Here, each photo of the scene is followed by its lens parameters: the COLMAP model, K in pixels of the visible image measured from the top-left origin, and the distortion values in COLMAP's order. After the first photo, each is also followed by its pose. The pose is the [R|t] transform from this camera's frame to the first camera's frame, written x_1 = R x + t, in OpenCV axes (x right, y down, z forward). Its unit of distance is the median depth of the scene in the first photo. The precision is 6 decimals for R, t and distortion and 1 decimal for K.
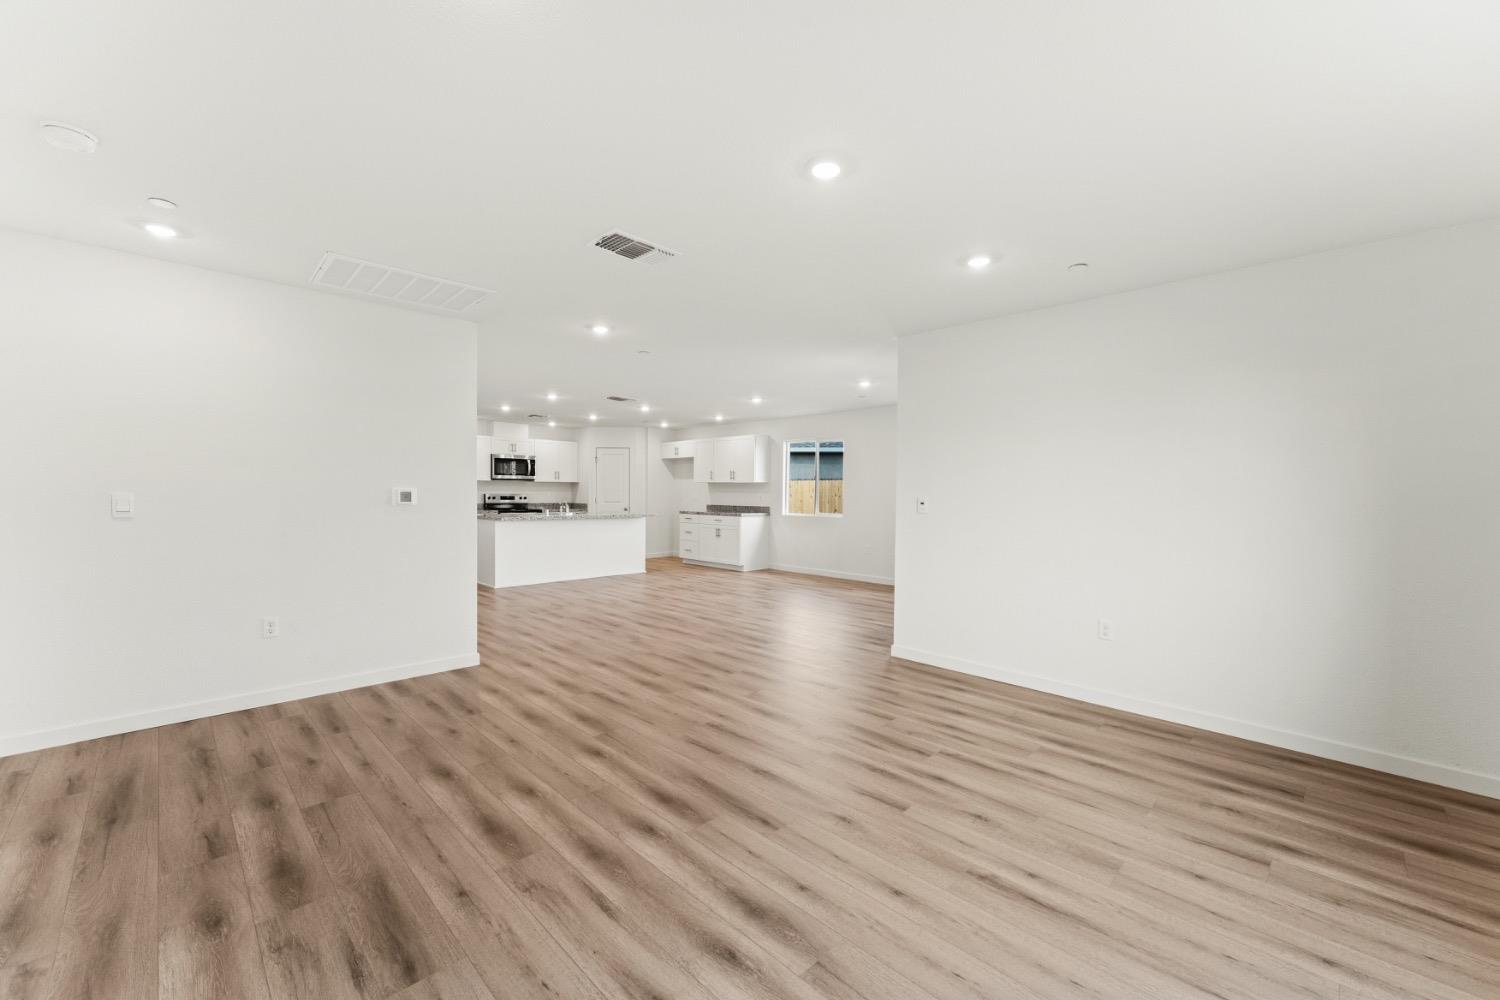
lens RADIAL K [[606.3, 0, 750.0], [0, 606.3, 500.0], [0, 0, 1]] dist [-0.007199, -0.000066]
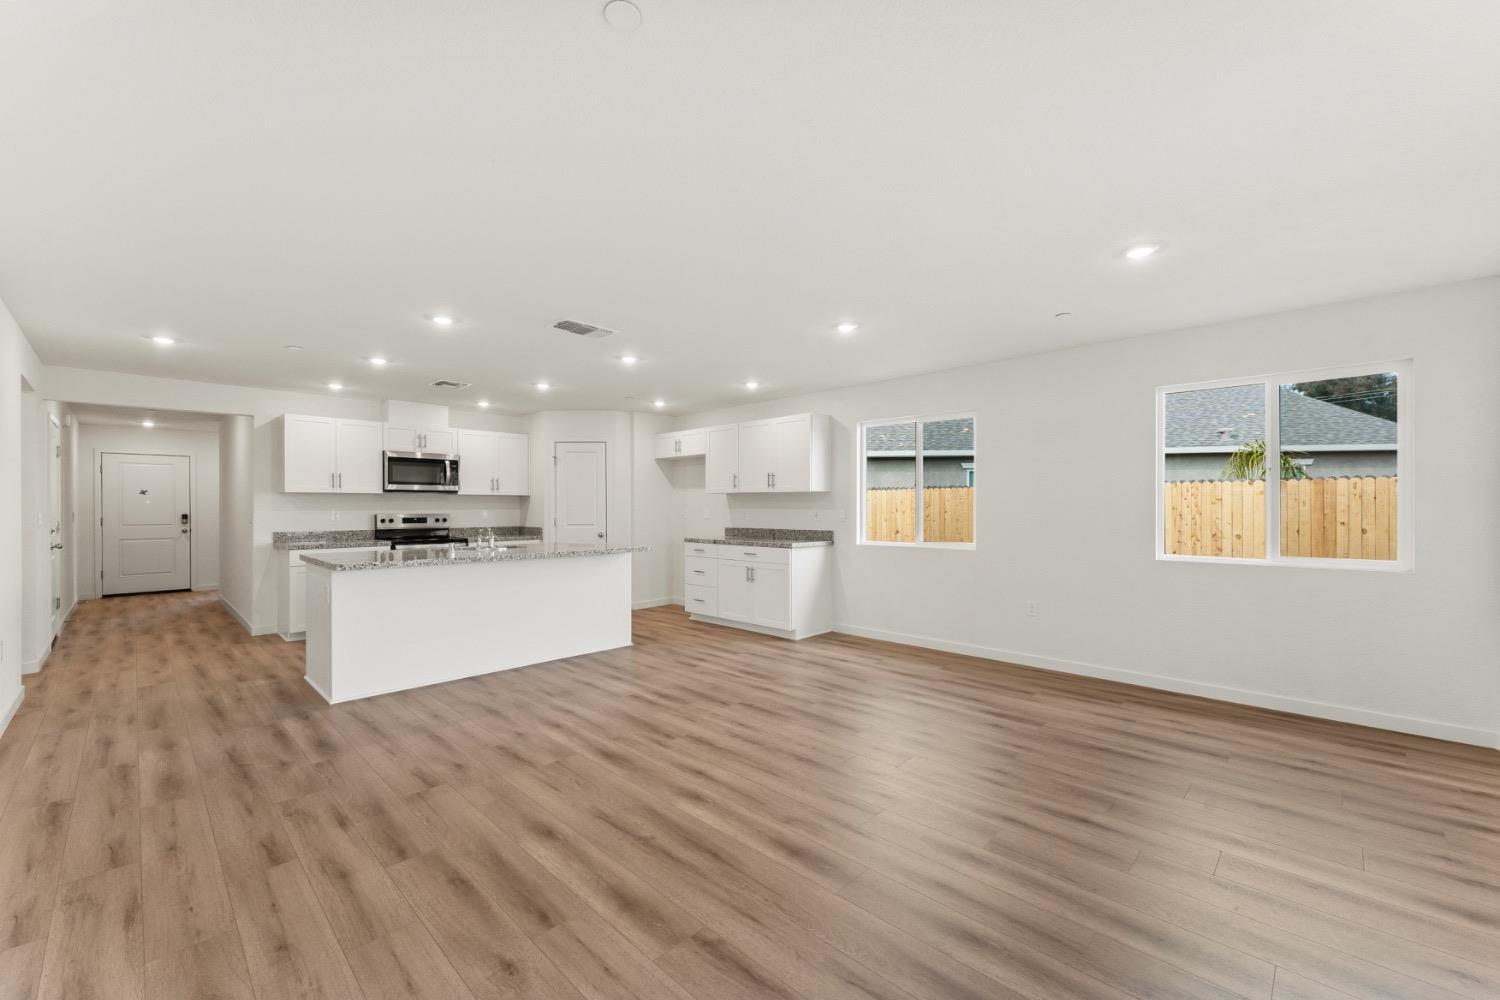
lens RADIAL K [[606.3, 0, 750.0], [0, 606.3, 500.0], [0, 0, 1]] dist [-0.007199, -0.000066]
pose [[0.999686, -0.009943, 0.022998, -0.062374], [0.010500, 0.999651, -0.024229, -0.005831], [-0.022750, 0.024463, 0.999442, 0.363354]]
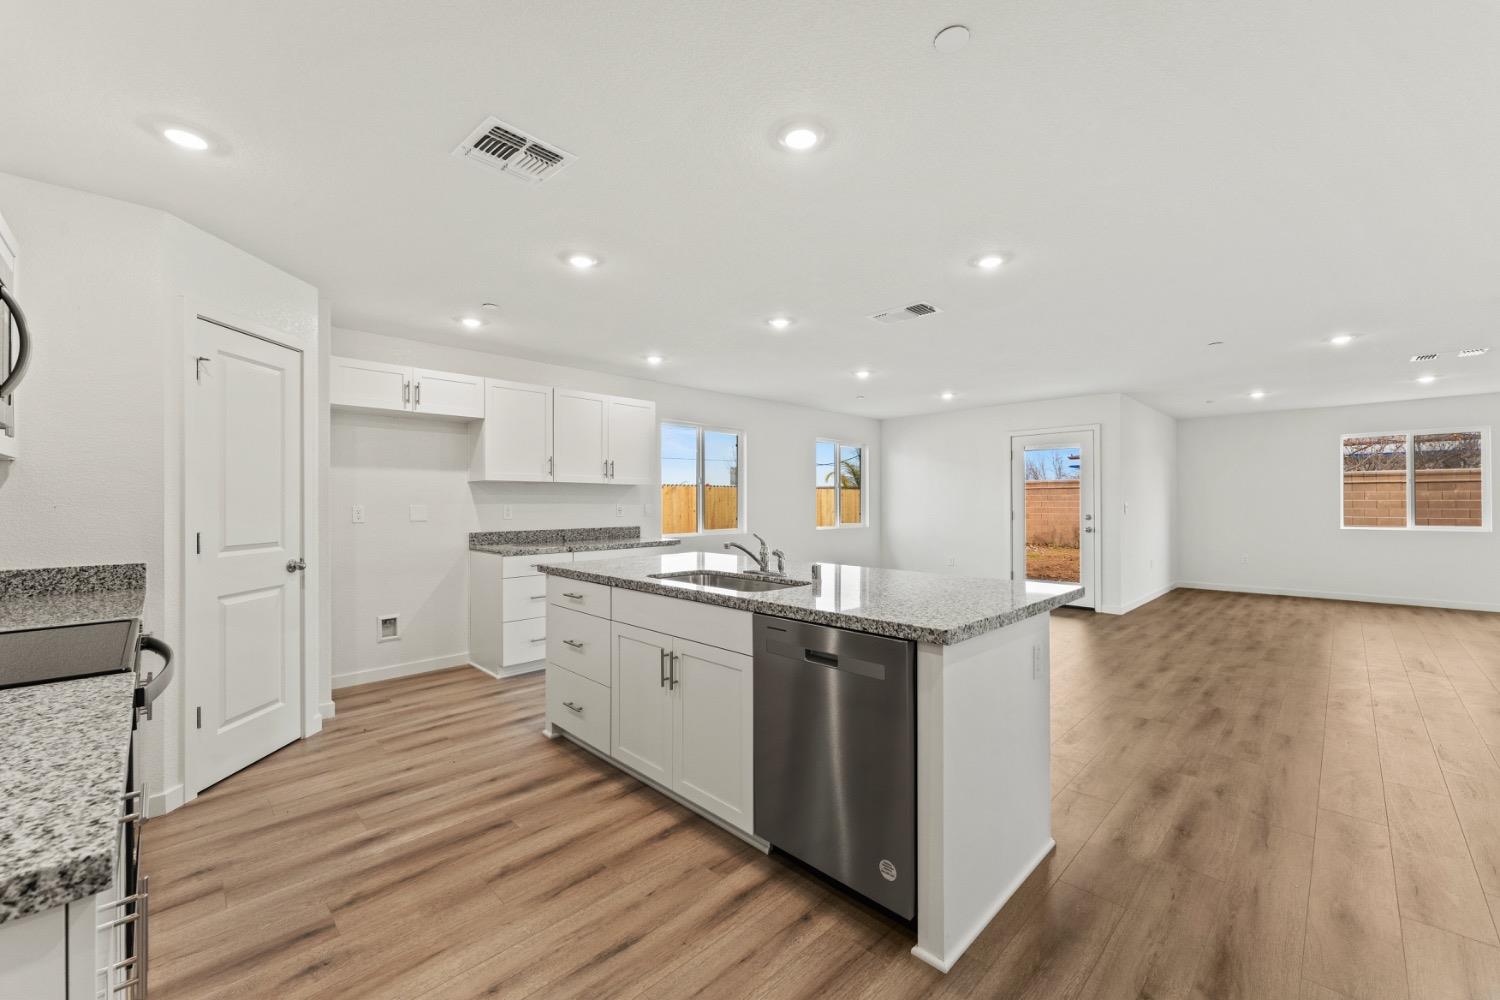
lens RADIAL K [[592.4, 0, 743.9], [0, 592.4, 532.9], [0, 0, 1]] dist [-0.000094, -0.000059]
pose [[-0.002782, -0.062781, 0.998023, -0.513584], [0.012453, 0.997948, 0.062811, -0.016358], [-0.999919, 0.012603, -0.001994, 0.850551]]
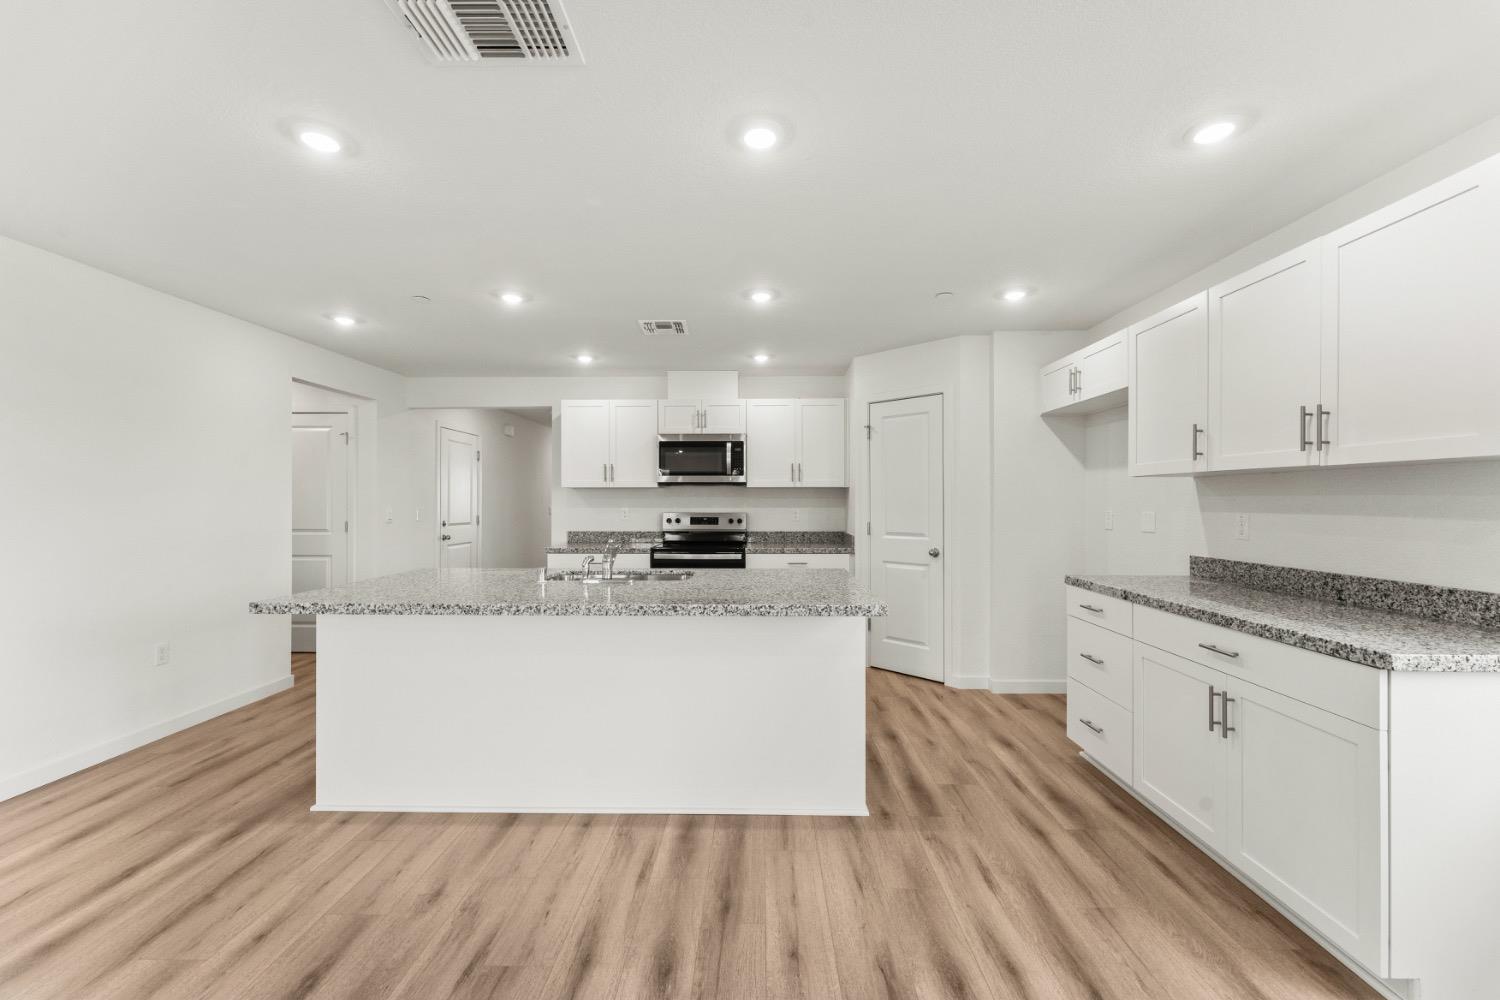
lens RADIAL K [[596.4, 0, 750.0], [0, 596.4, 500.0], [0, 0, 1]] dist [0.000228, -0.000067]
pose [[0.700870, -0.009956, -0.713220, -0.018445], [-0.002920, 0.999854, -0.016826, -0.012818], [0.713283, 0.013875, 0.700739, 0.698244]]
